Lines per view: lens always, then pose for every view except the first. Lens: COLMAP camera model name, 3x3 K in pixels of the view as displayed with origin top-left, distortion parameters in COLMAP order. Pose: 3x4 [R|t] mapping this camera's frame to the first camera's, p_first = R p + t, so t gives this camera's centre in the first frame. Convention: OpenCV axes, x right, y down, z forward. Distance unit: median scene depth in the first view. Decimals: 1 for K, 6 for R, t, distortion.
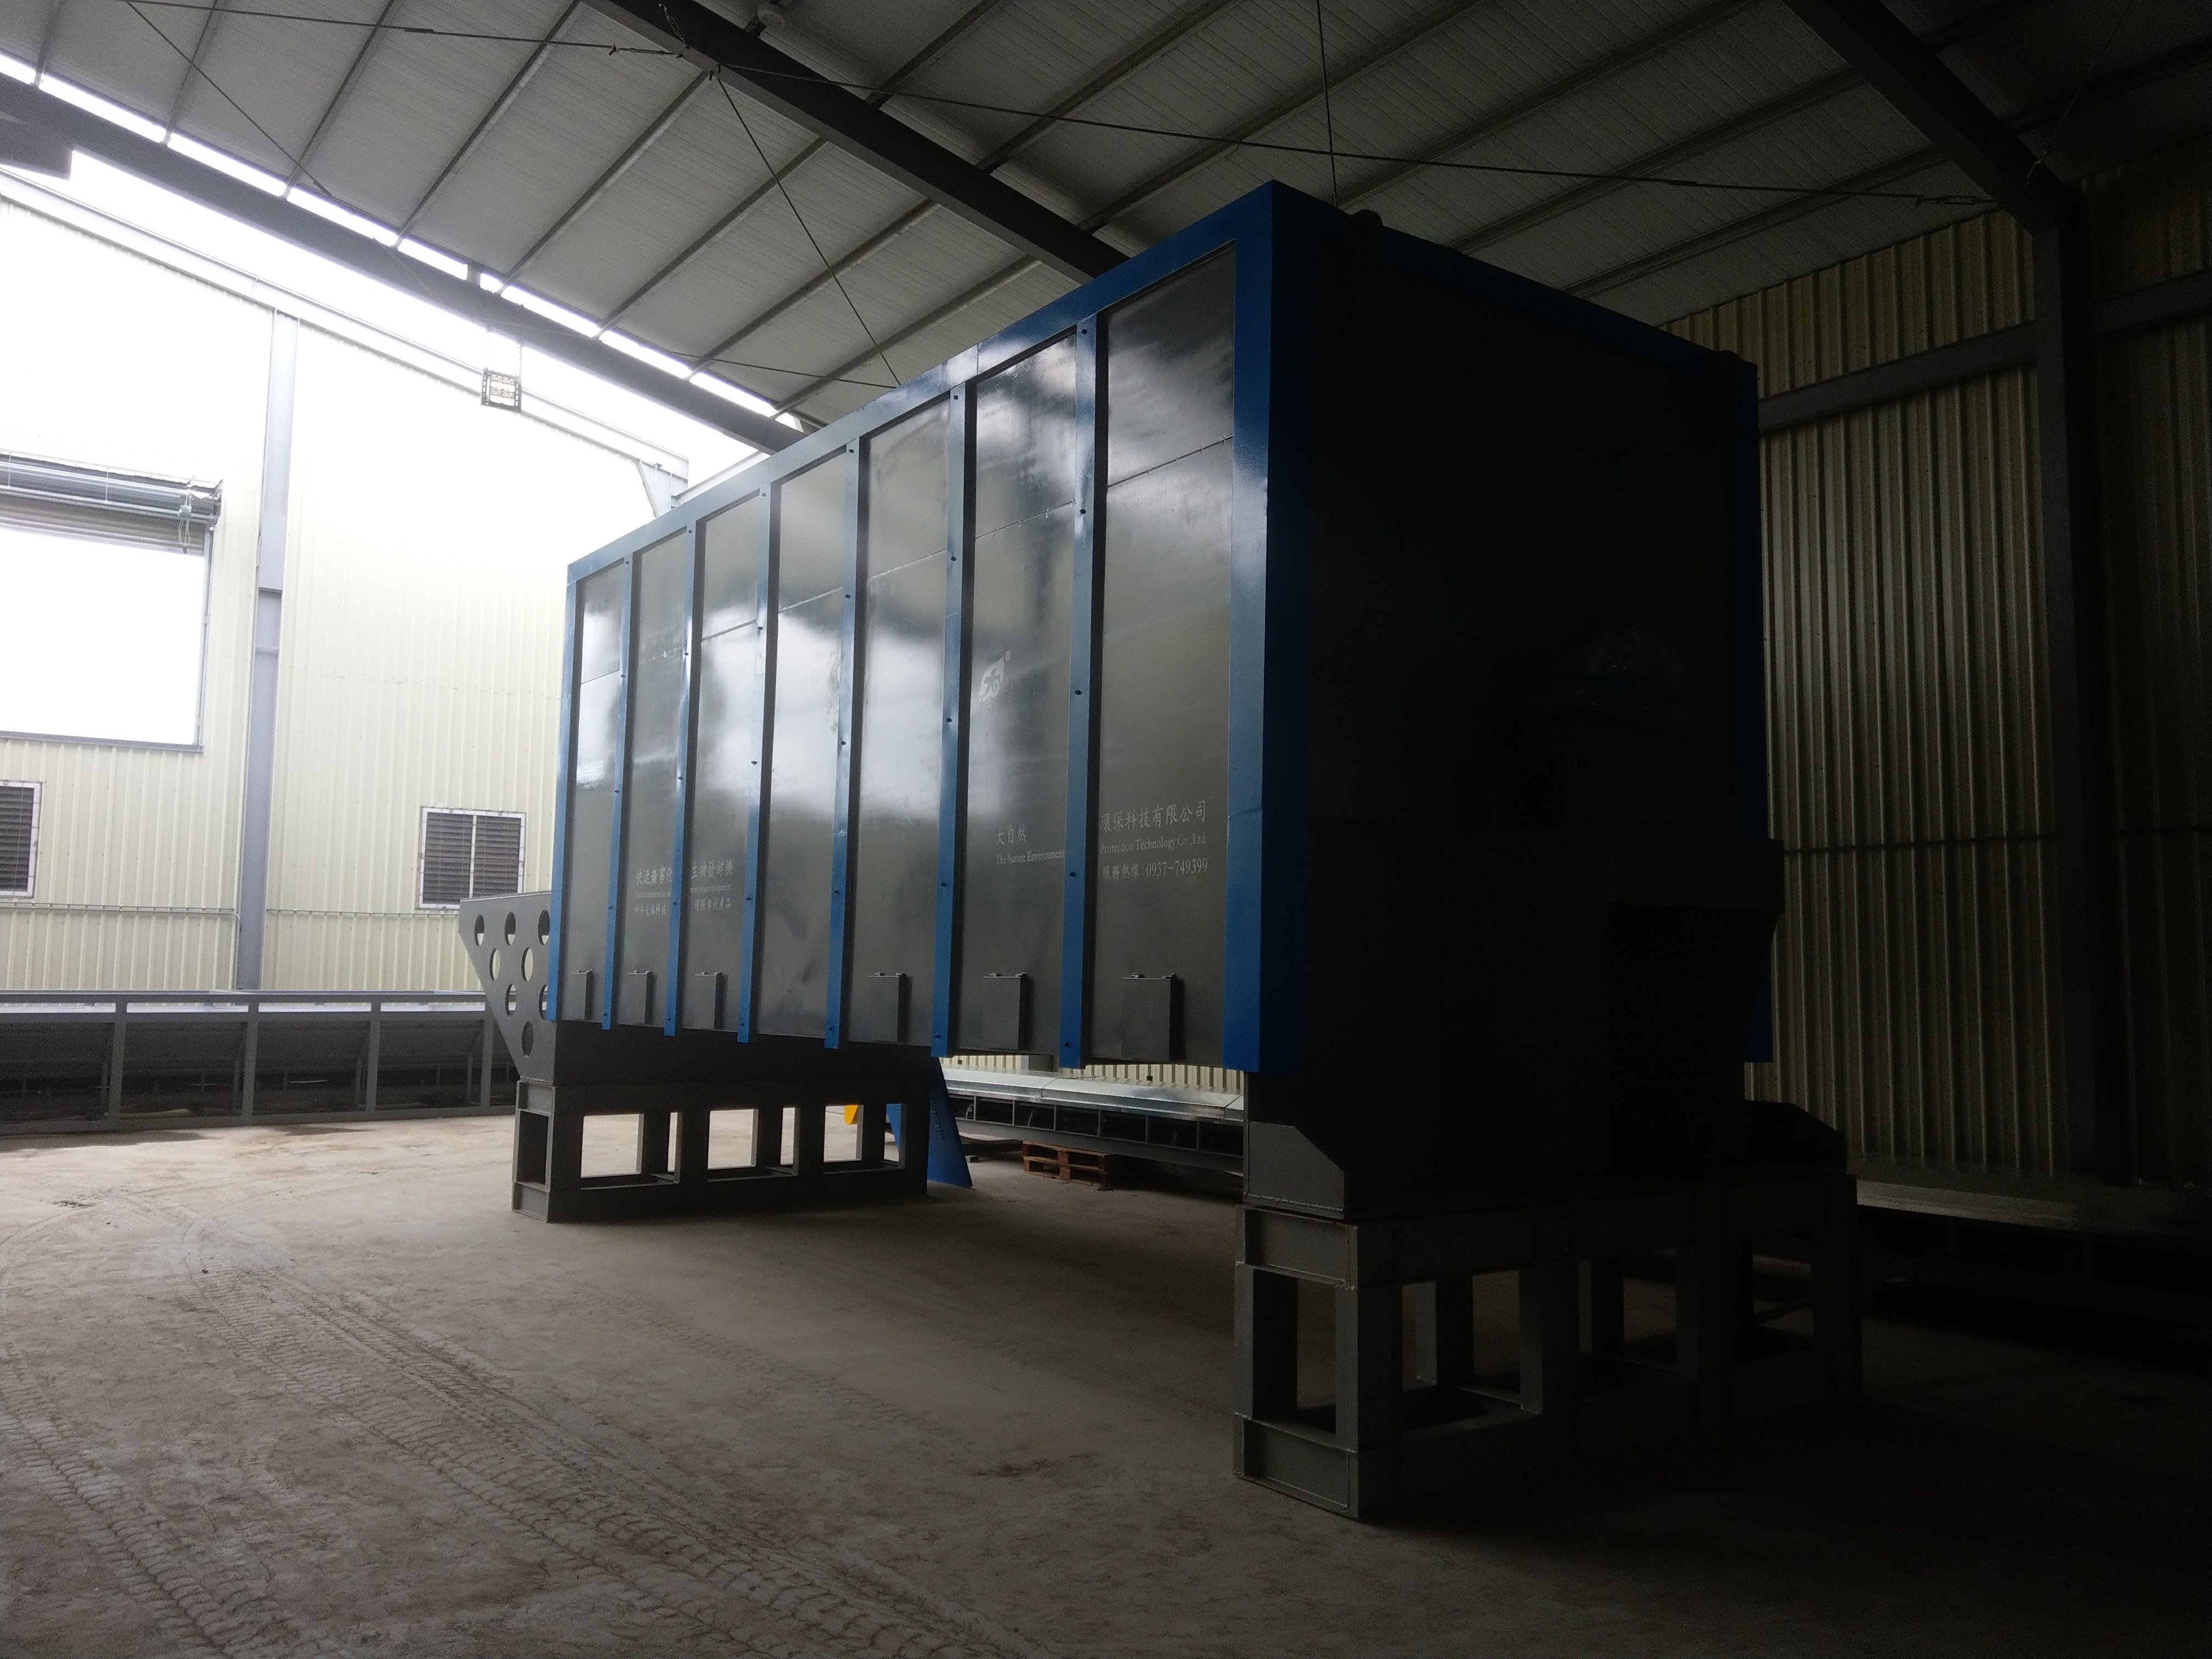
lens RADIAL K [[1709.1, 0, 1141.8], [0, 1709.1, 820.1], [0, 0, 1]] dist [0.076788, -0.183633]
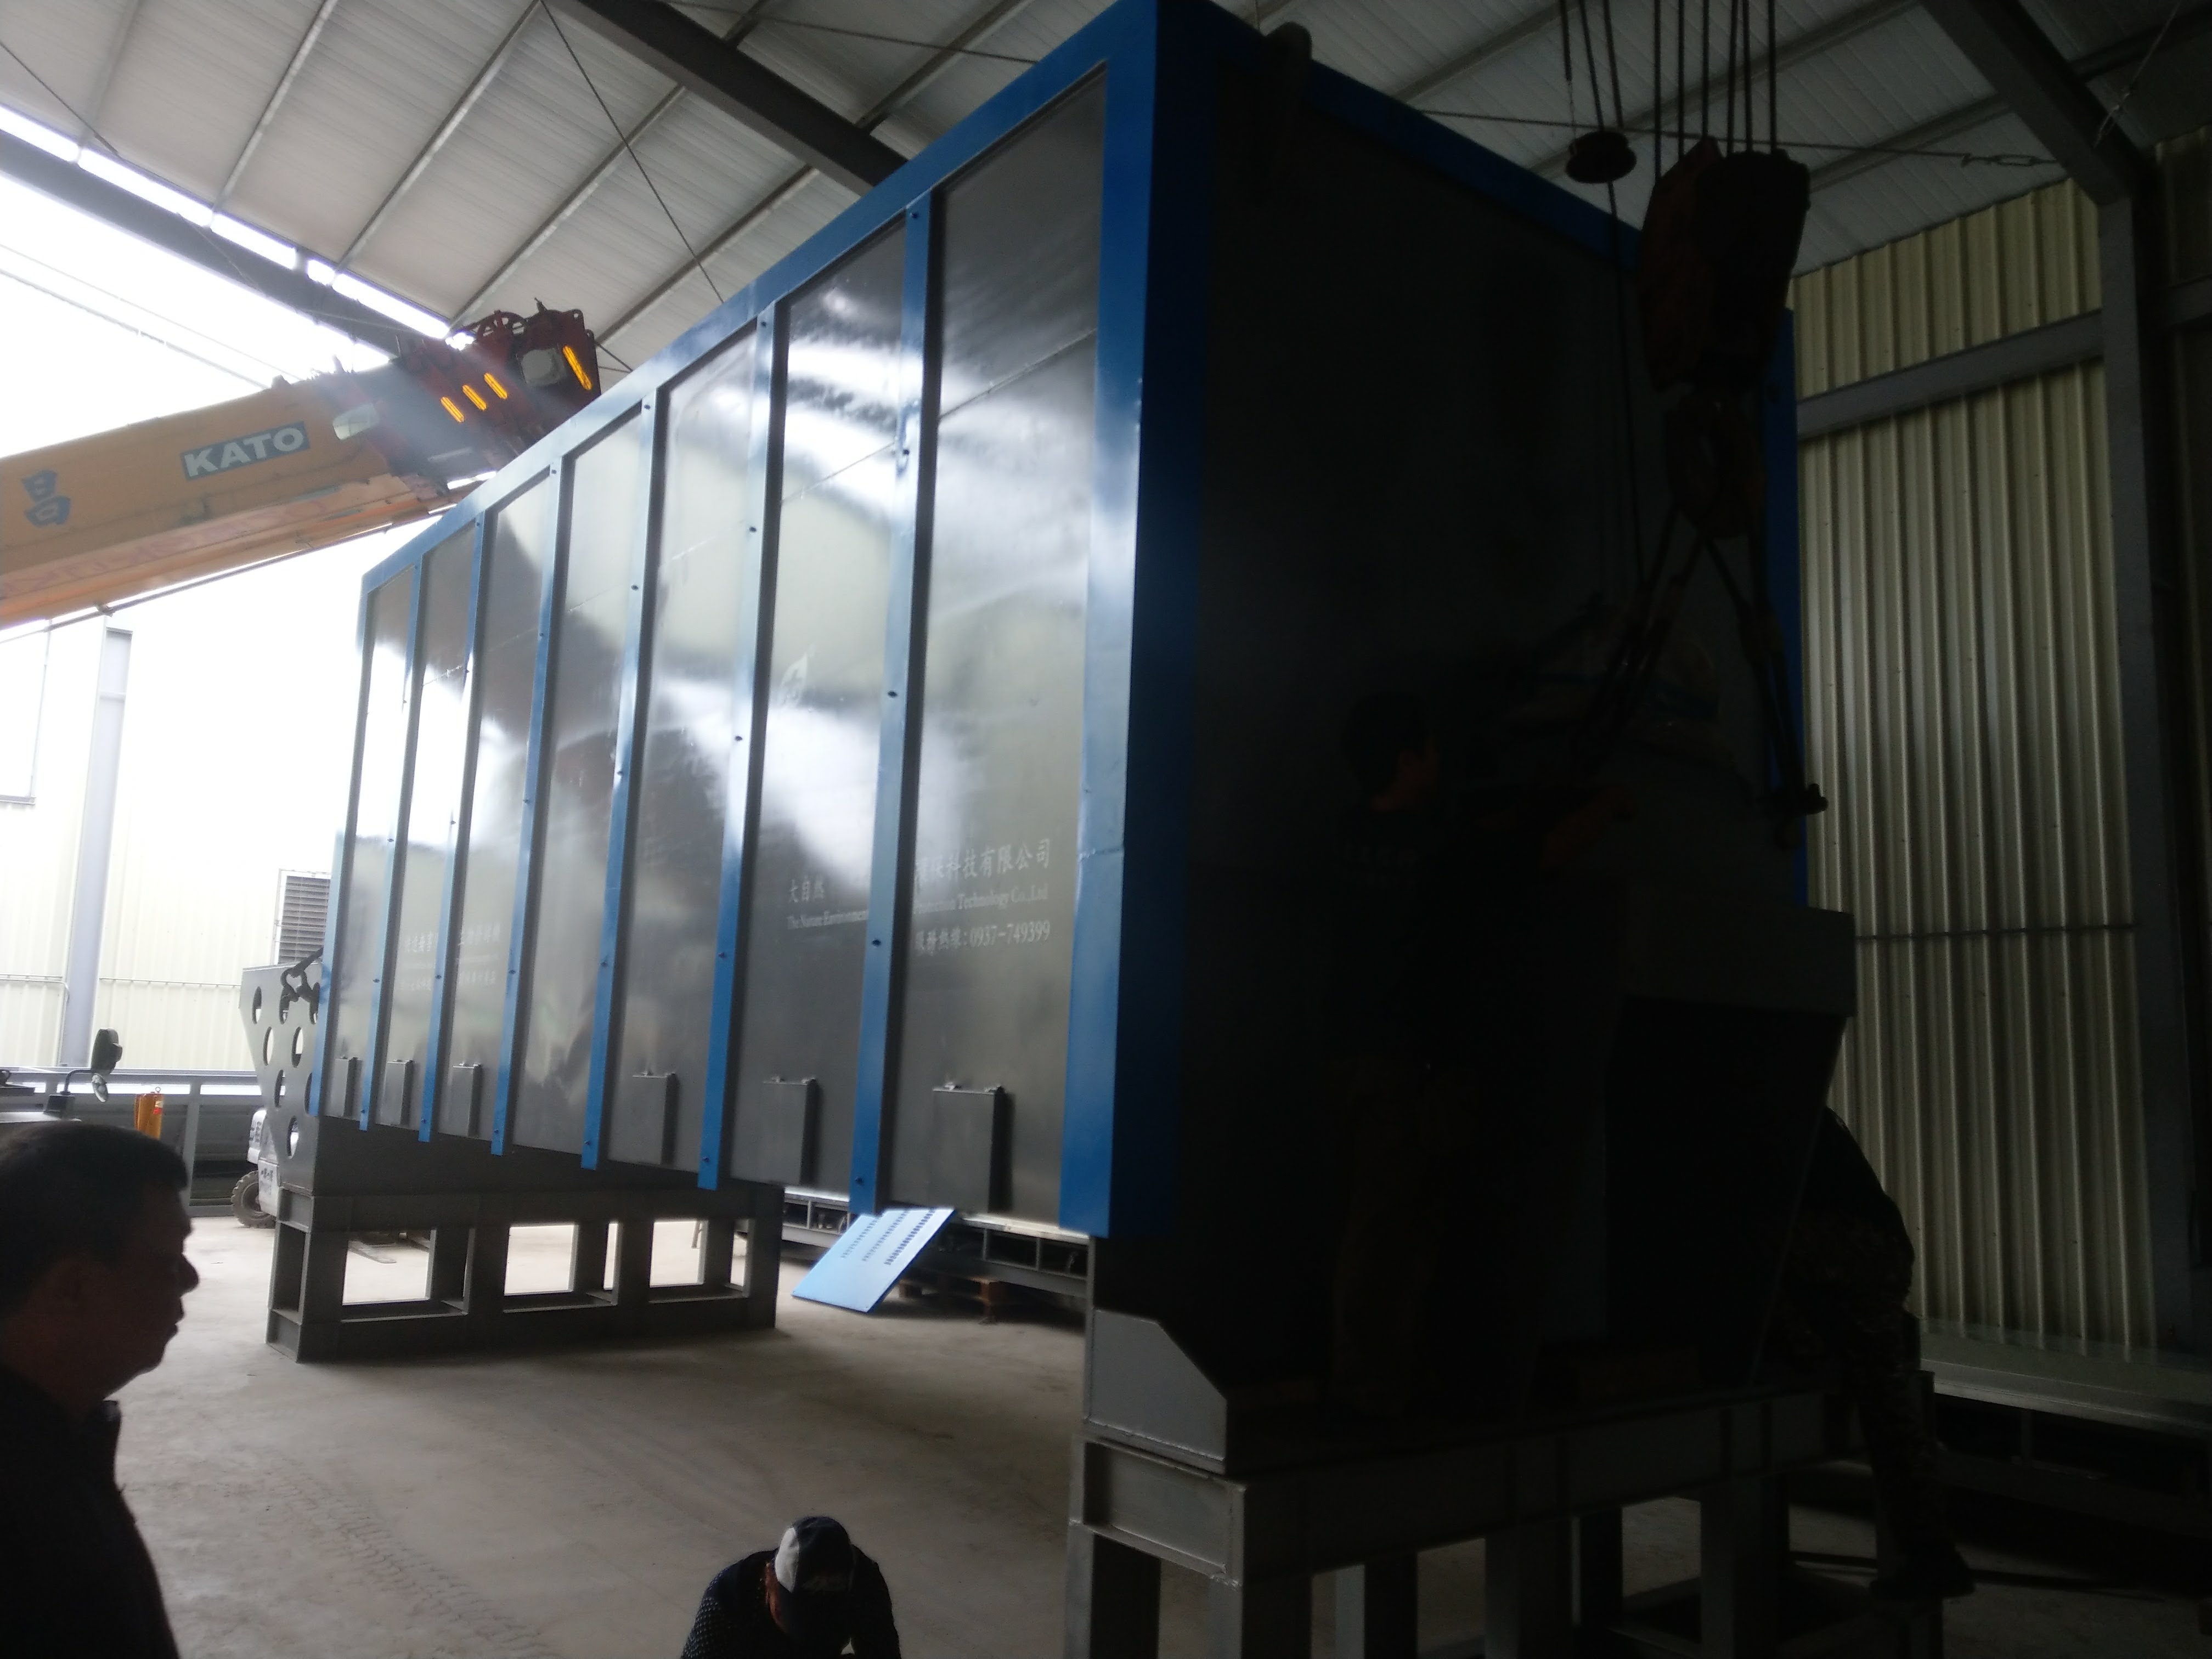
lens RADIAL K [[1712.4, 0, 1106.0], [0, 1712.4, 829.5], [0, 0, 1]] dist [0.075304, -0.130740]
pose [[0.999742, 0.020143, 0.010538, 0.030699], [-0.019648, 0.998785, -0.045186, 0.009409], [-0.011436, 0.044967, 0.998923, 0.168577]]
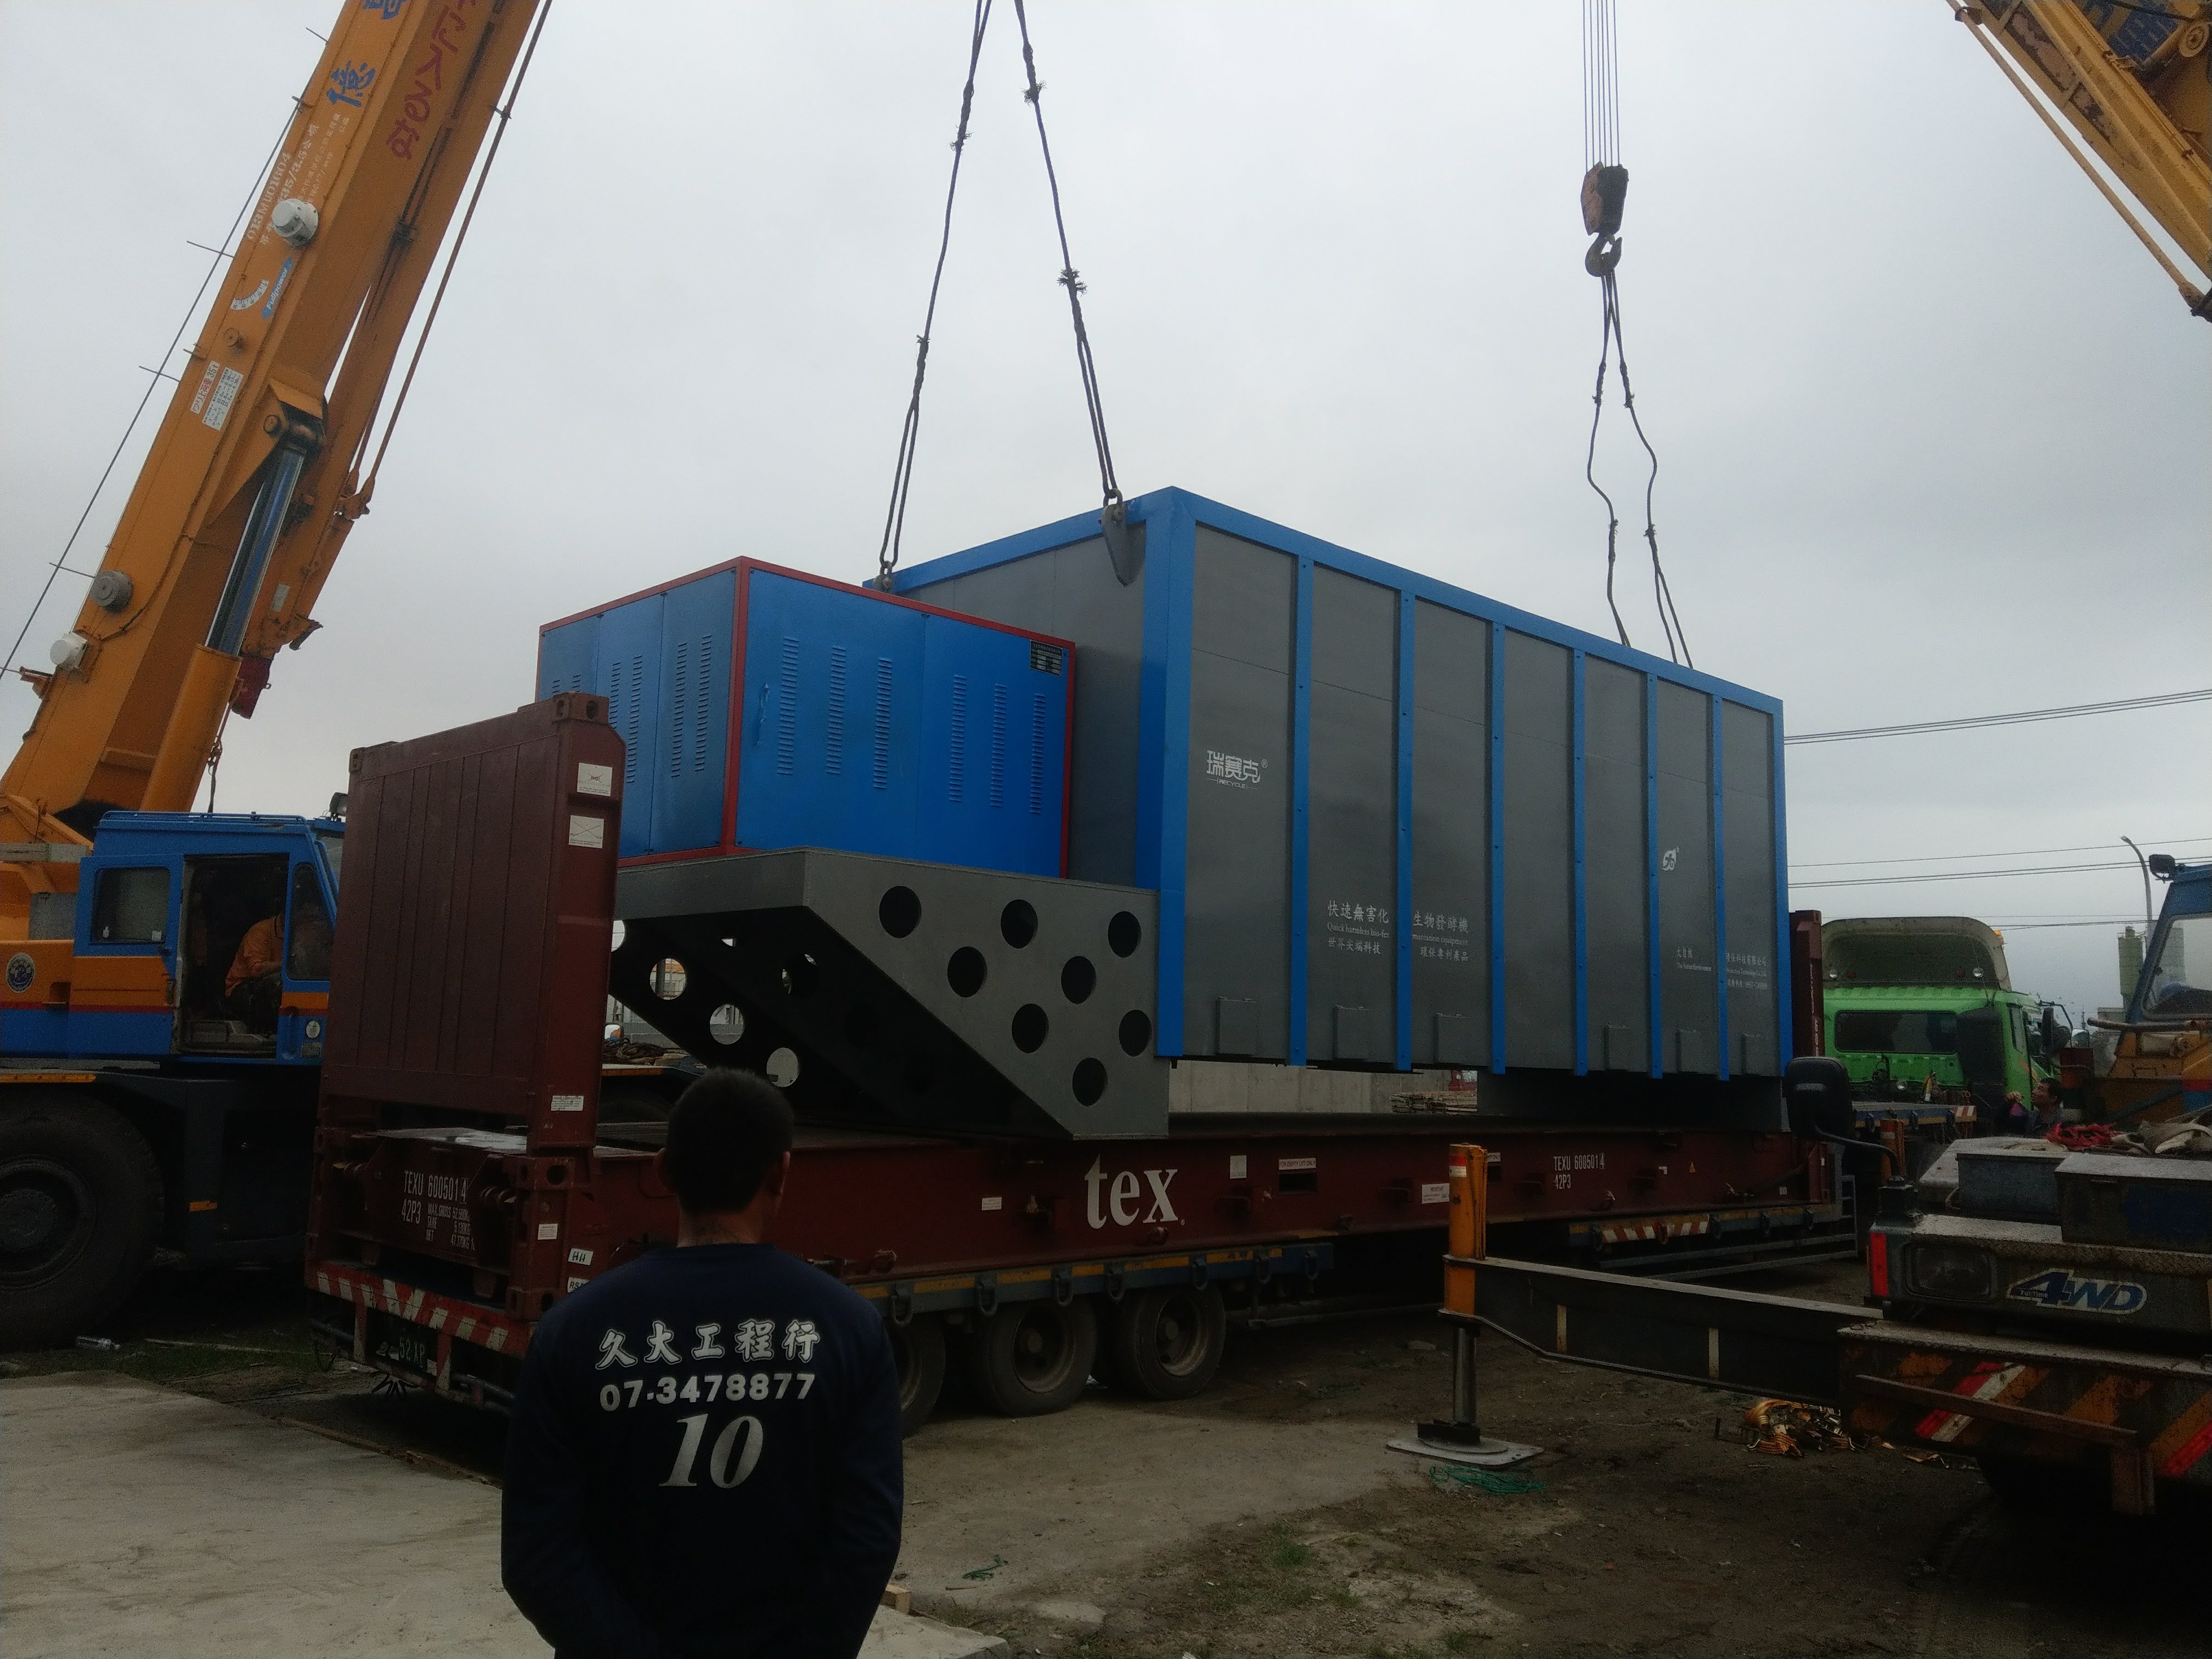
lens RADIAL K [[1687.7, 0, 1106.0], [0, 1687.7, 829.5], [0, 0, 1]] dist [0.166308, -0.355613]
pose [[-0.106005, 0.111464, 0.988099, -1.216177], [-0.128670, 0.983805, -0.124784, 0.124054], [-0.986006, -0.140366, -0.089946, 1.200540]]
